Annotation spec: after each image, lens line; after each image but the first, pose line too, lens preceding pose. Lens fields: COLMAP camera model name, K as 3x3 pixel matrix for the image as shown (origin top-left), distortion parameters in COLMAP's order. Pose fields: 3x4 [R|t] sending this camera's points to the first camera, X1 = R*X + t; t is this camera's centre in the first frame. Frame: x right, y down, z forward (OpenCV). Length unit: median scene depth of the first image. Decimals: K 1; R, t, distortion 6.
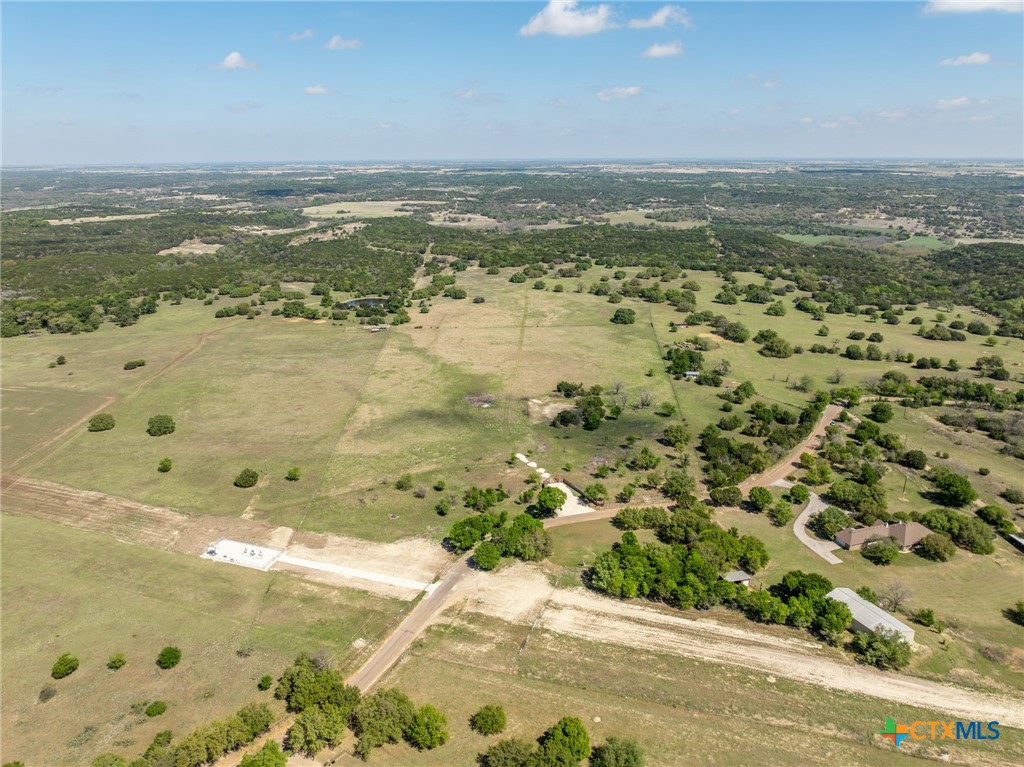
lens RADIAL K [[727.0, 0, 509.1], [0, 727.0, 410.9], [0, 0, 1]] dist [-0.029605, 0.018438]
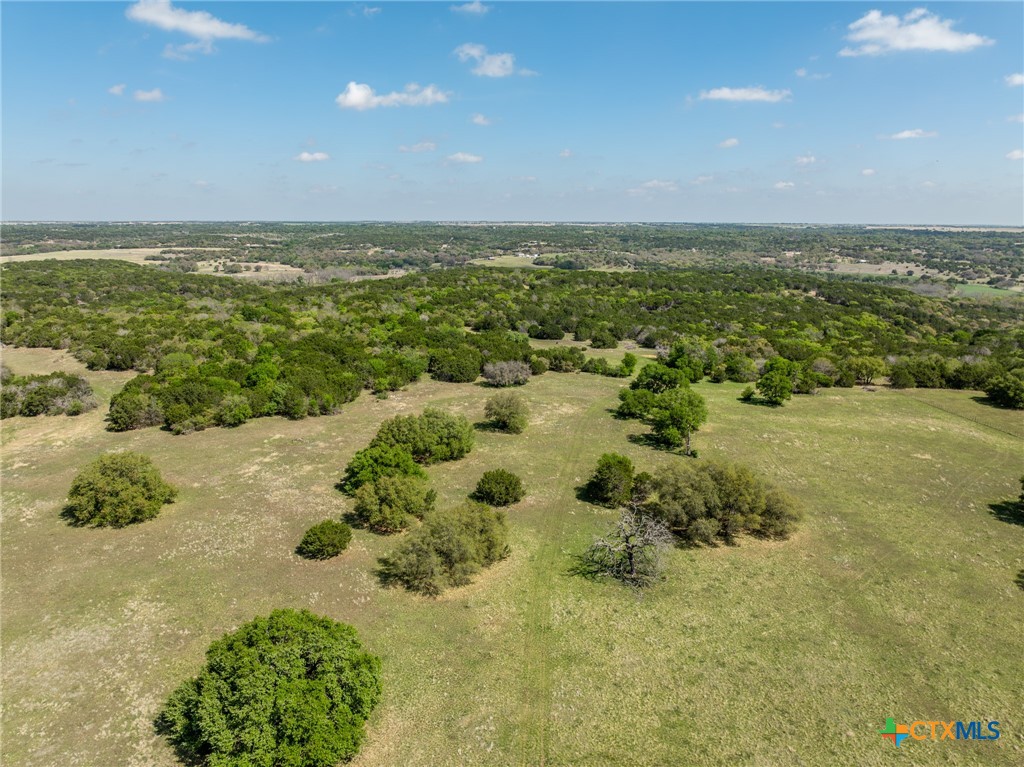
lens RADIAL K [[727.0, 0, 511.2], [0, 727.0, 375.4], [0, 0, 1]] dist [-0.029605, 0.018438]
pose [[0.972092, -0.037366, 0.231606, 0.018011], [0.067446, 0.990068, -0.123353, -0.182779], [-0.224697, 0.135531, 0.964957, 0.807550]]
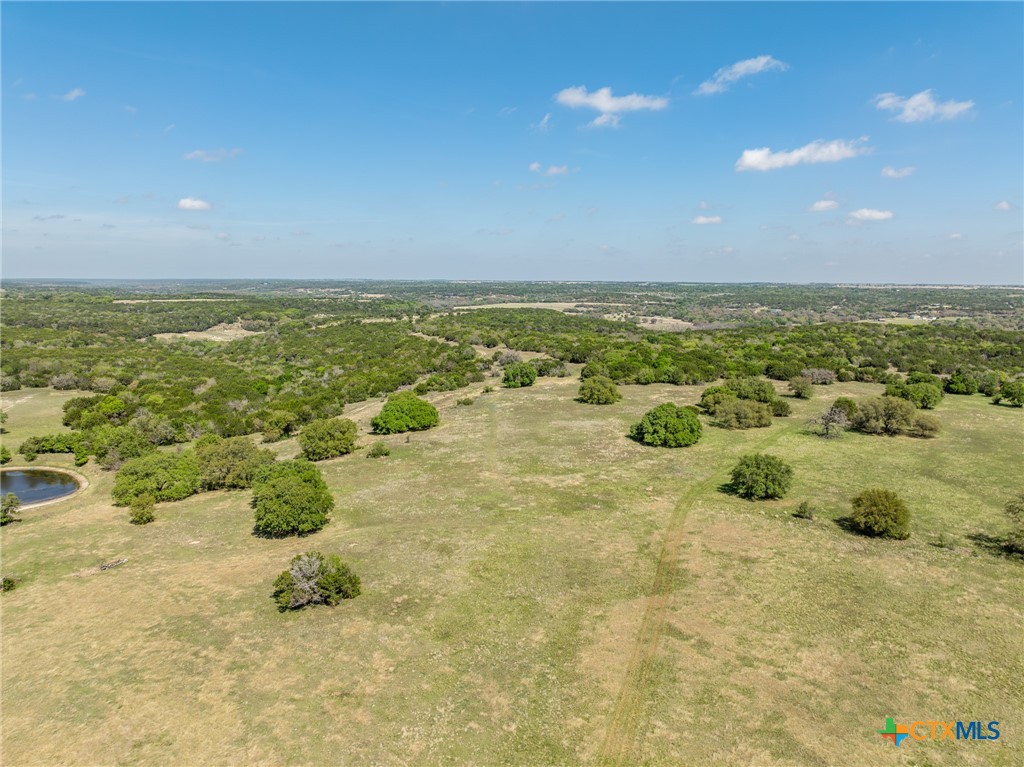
lens RADIAL K [[727.0, 0, 511.4], [0, 727.0, 377.0], [0, 0, 1]] dist [-0.029605, 0.018438]
pose [[0.959198, 0.052585, -0.277803, 0.025786], [-0.108872, 0.975481, -0.191267, -0.130507], [0.260934, 0.213708, 0.941405, 0.668953]]
